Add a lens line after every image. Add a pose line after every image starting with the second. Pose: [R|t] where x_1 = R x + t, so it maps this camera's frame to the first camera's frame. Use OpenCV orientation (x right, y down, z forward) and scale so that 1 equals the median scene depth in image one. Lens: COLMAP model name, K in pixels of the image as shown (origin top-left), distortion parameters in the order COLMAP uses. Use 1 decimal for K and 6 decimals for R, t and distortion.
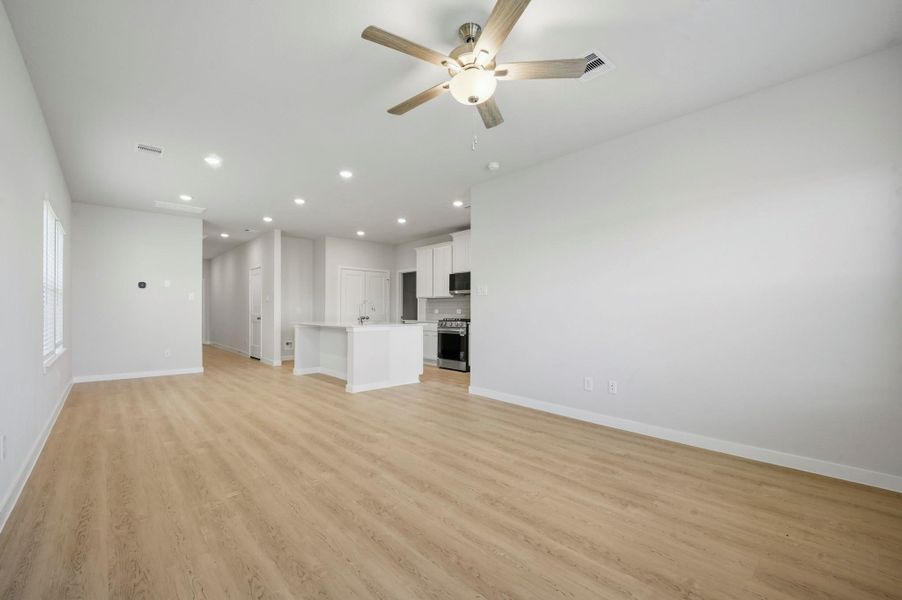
lens RADIAL K [[381.4, 0, 452.4], [0, 381.4, 306.4], [0, 0, 1]] dist [0.000137, 0.000075]
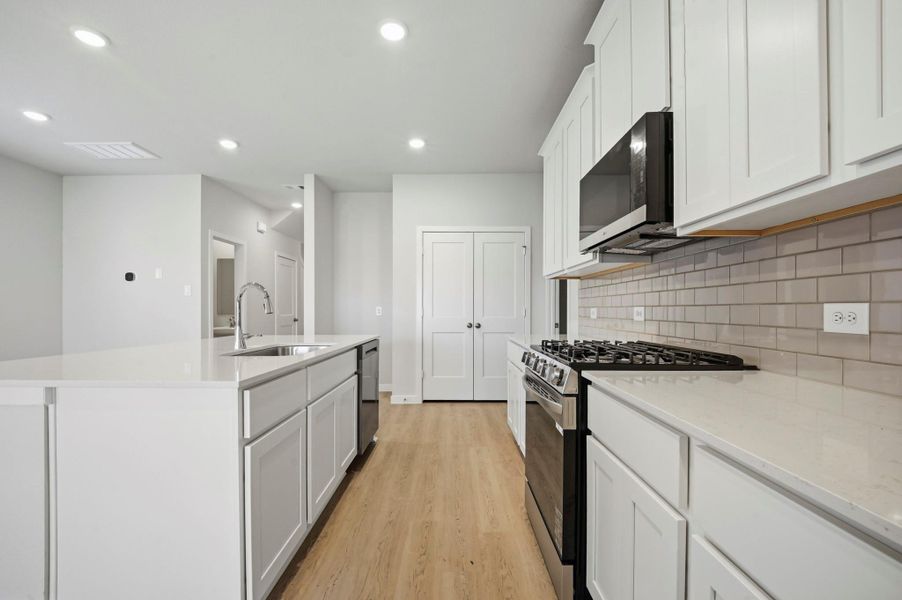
lens RADIAL K [[381.4, 0, 452.4], [0, 381.4, 306.4], [0, 0, 1]] dist [0.000137, 0.000075]
pose [[0.756799, -0.008632, -0.653590, 0.082811], [0.011380, 0.999935, -0.000029, 0.004905], [0.653548, -0.007415, 0.756848, 0.629833]]
